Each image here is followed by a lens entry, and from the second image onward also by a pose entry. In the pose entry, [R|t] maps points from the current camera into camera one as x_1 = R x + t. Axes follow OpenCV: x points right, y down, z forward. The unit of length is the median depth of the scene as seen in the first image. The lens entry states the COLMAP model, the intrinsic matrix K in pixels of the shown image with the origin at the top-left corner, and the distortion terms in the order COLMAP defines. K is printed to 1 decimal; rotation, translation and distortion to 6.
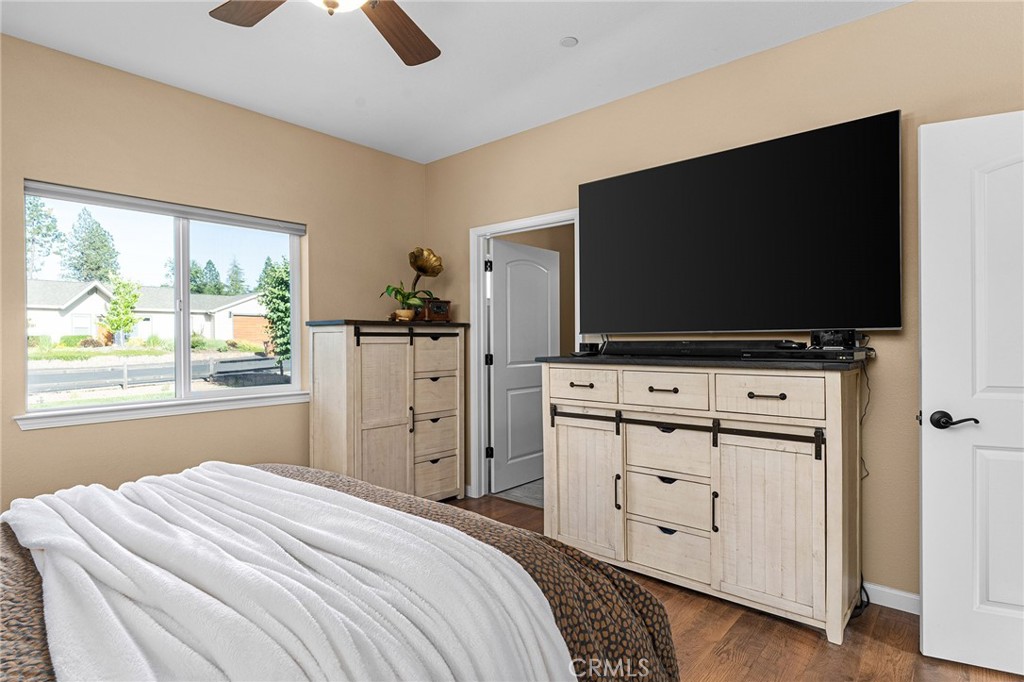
lens RADIAL K [[561.0, 0, 512.2], [0, 561.0, 338.7], [0, 0, 1]] dist [0.004163, 0.000541]
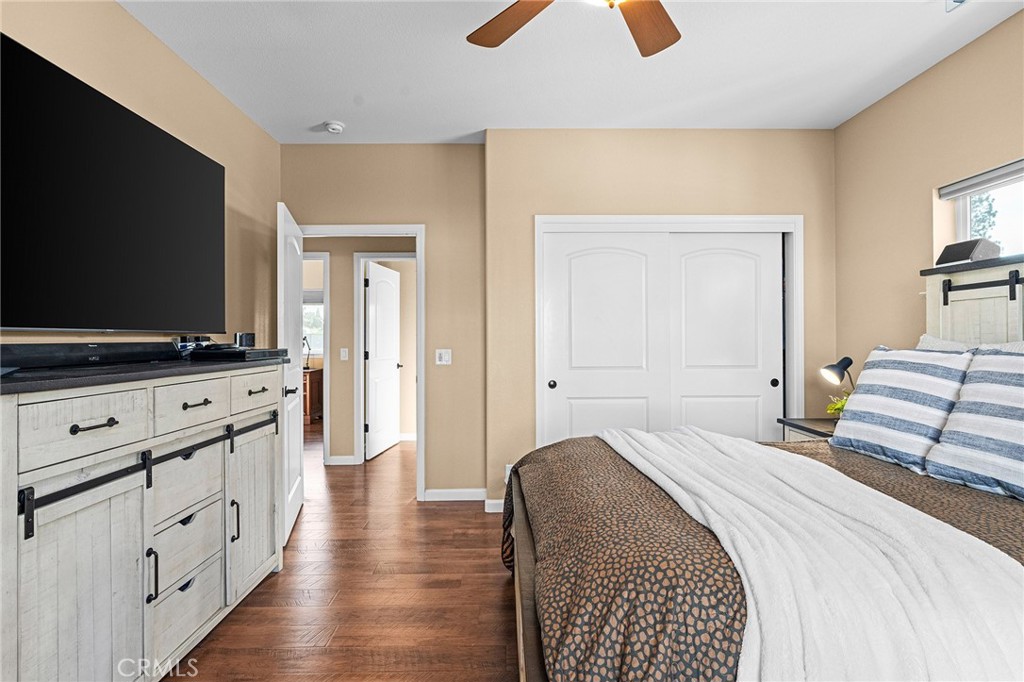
lens RADIAL K [[498.5, 0, 511.2], [0, 498.5, 337.7], [0, 0, 1]] dist [-0.002333, -0.000272]
pose [[-0.662852, 0.012131, 0.748652, -0.517916], [0.012733, 0.999907, -0.004928, 0.006757], [-0.748642, 0.006266, -0.662945, 1.069321]]
